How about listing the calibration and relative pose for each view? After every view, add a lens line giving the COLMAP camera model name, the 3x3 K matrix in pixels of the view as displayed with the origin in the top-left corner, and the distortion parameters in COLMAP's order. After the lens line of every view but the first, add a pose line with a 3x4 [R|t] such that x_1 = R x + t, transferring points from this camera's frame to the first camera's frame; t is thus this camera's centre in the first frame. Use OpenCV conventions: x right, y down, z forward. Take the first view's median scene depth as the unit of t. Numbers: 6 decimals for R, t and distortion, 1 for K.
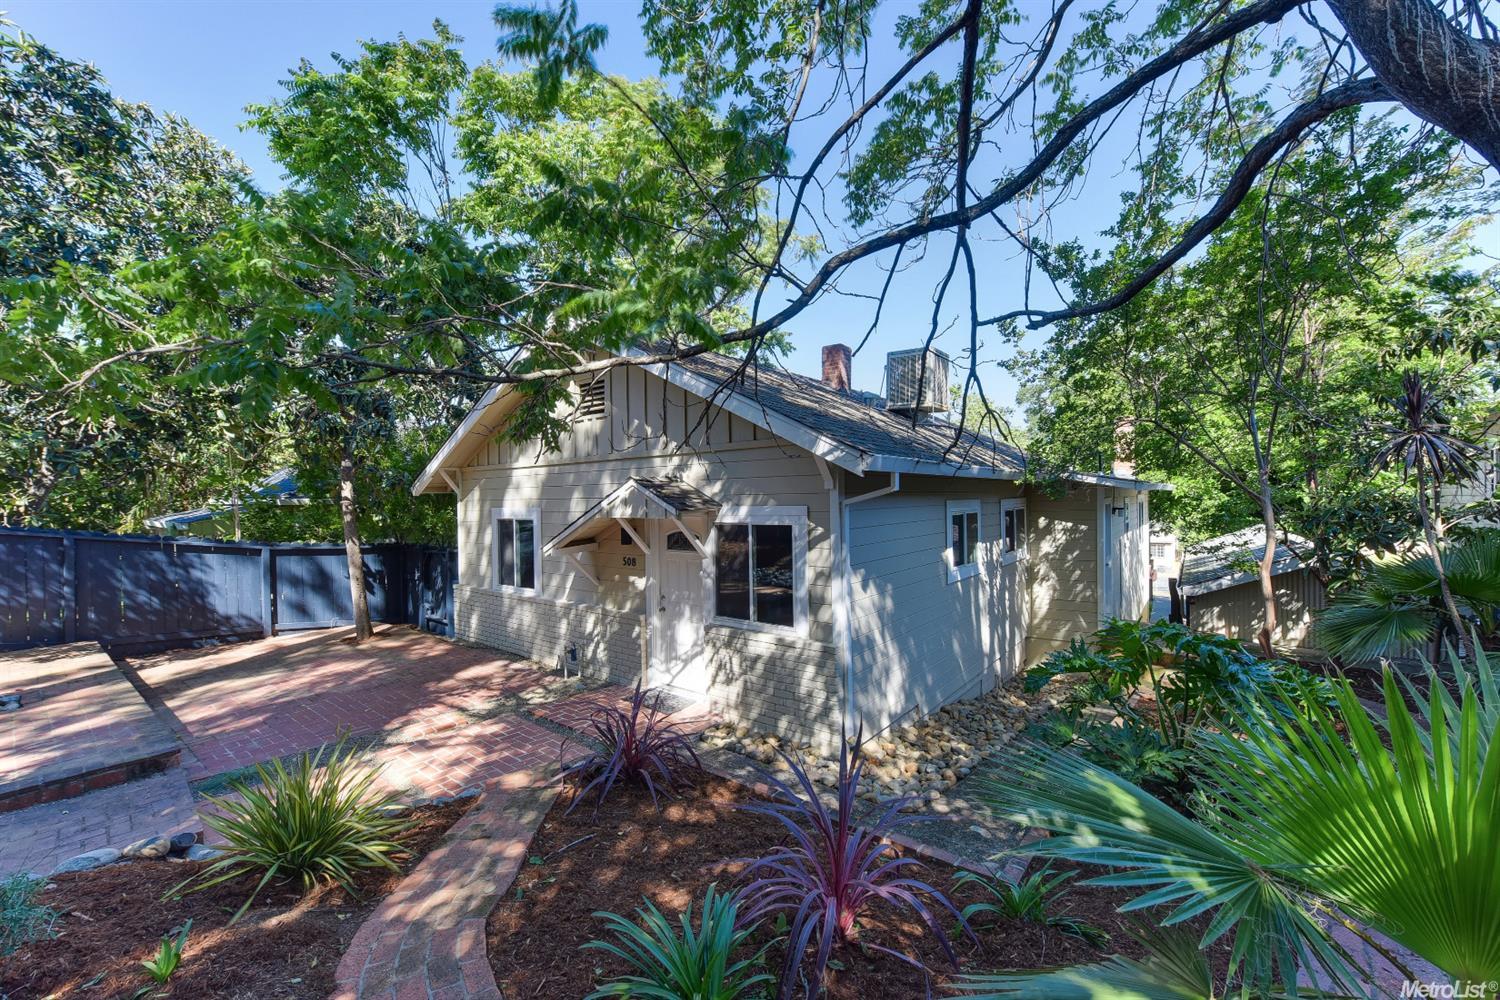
lens RADIAL K [[589.5, 0, 750.4], [0, 589.5, 502.1], [0, 0, 1]] dist [0.007664, -0.000081]
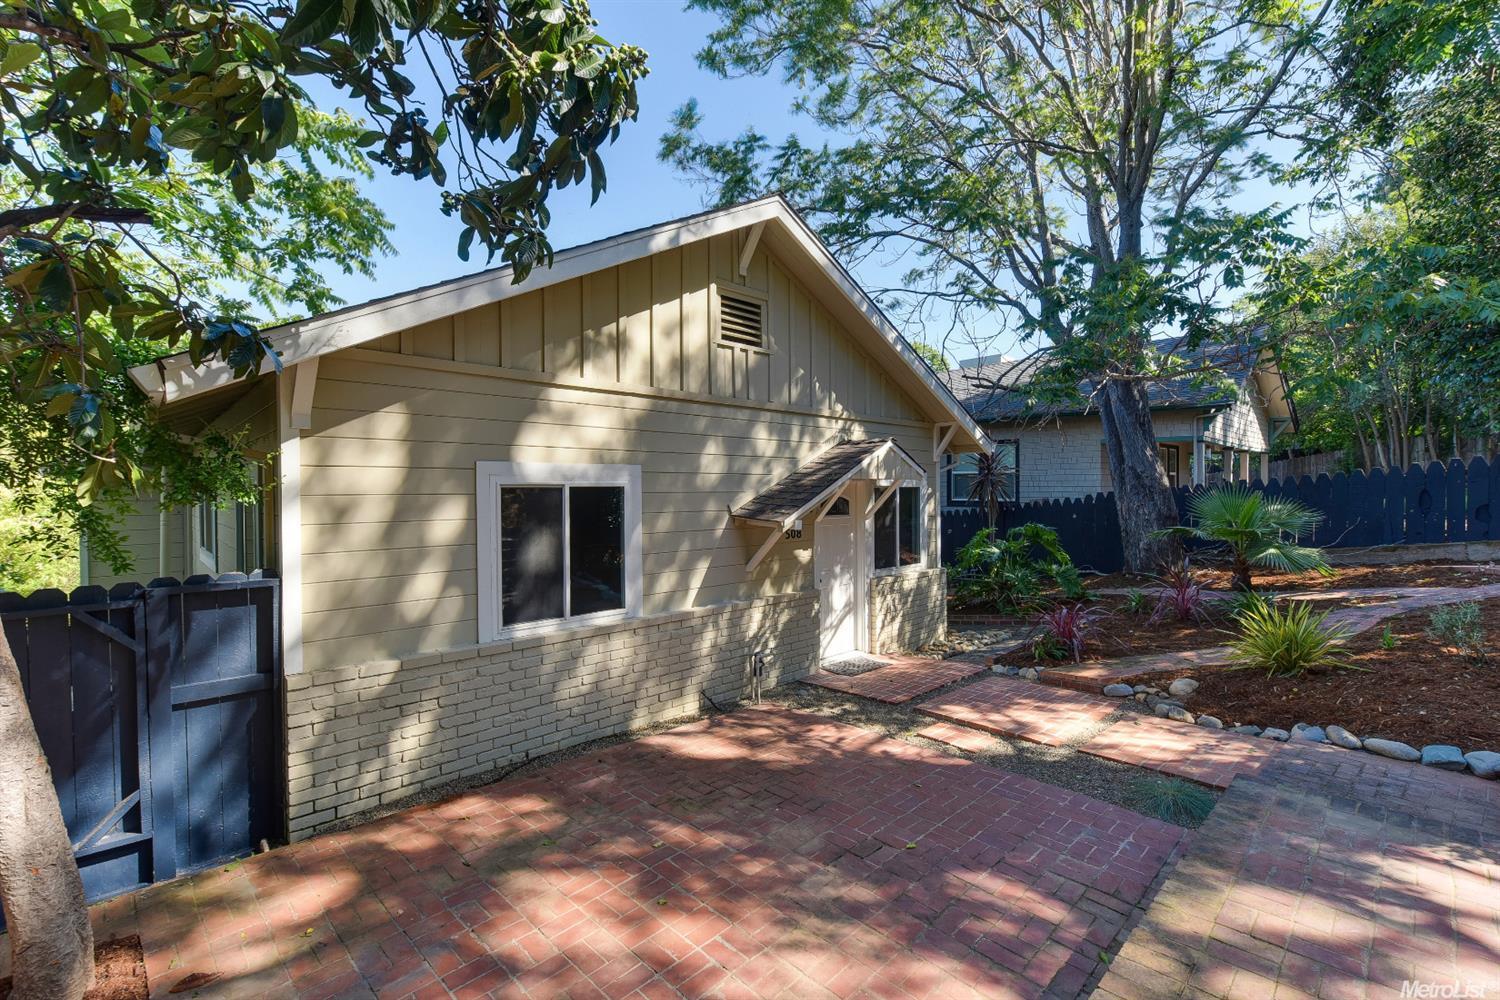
lens RADIAL K [[655.4, 0, 756.6], [0, 655.4, 500.3], [0, 0, 1]] dist [0.005003, 0.000419]
pose [[0.124111, -0.001744, 0.992267, -1.233408], [0.003837, 0.999992, 0.001278, 0.056111], [-0.992261, 0.003649, 0.124117, 0.998629]]
